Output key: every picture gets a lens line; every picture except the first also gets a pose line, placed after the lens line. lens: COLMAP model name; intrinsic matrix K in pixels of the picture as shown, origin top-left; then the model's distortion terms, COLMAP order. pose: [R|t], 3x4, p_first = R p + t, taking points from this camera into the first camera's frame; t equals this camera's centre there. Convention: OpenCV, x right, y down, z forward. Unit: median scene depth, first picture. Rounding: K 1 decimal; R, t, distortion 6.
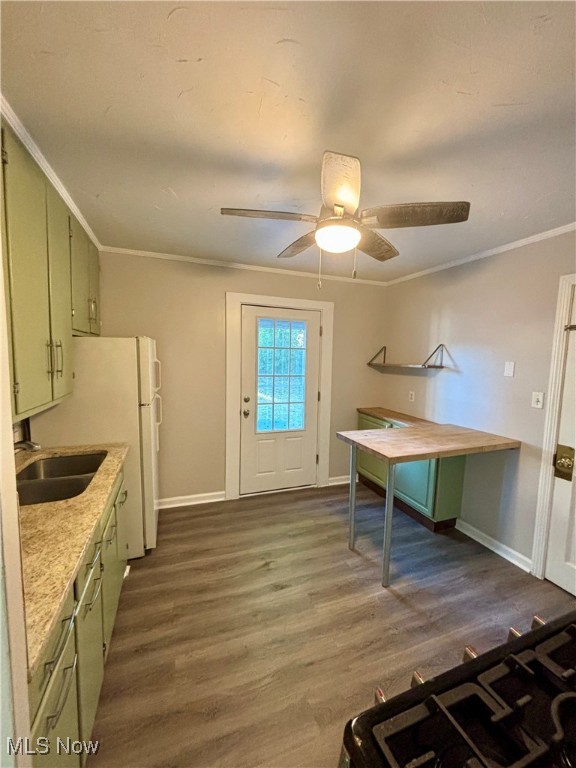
lens RADIAL K [[311.0, 0, 288.0], [0, 311.0, 384.0], [0, 0, 1]] dist [0.000734, -0.000041]
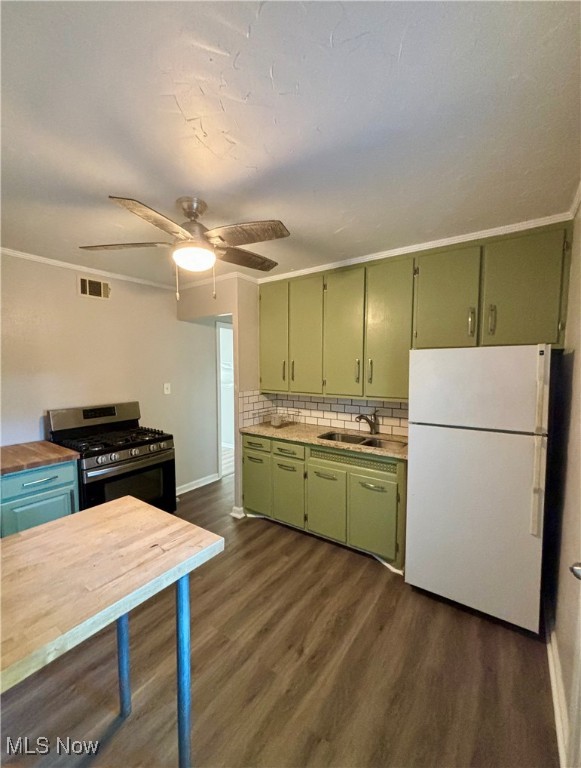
lens RADIAL K [[313.9, 0, 290.5], [0, 313.9, 384.0], [0, 0, 1]] dist [0.000249, -0.000052]
pose [[-0.834343, 0.007342, -0.551197, 0.412244], [-0.070221, 0.990350, 0.119484, -0.149845], [0.546755, 0.138396, -0.825775, 1.772769]]
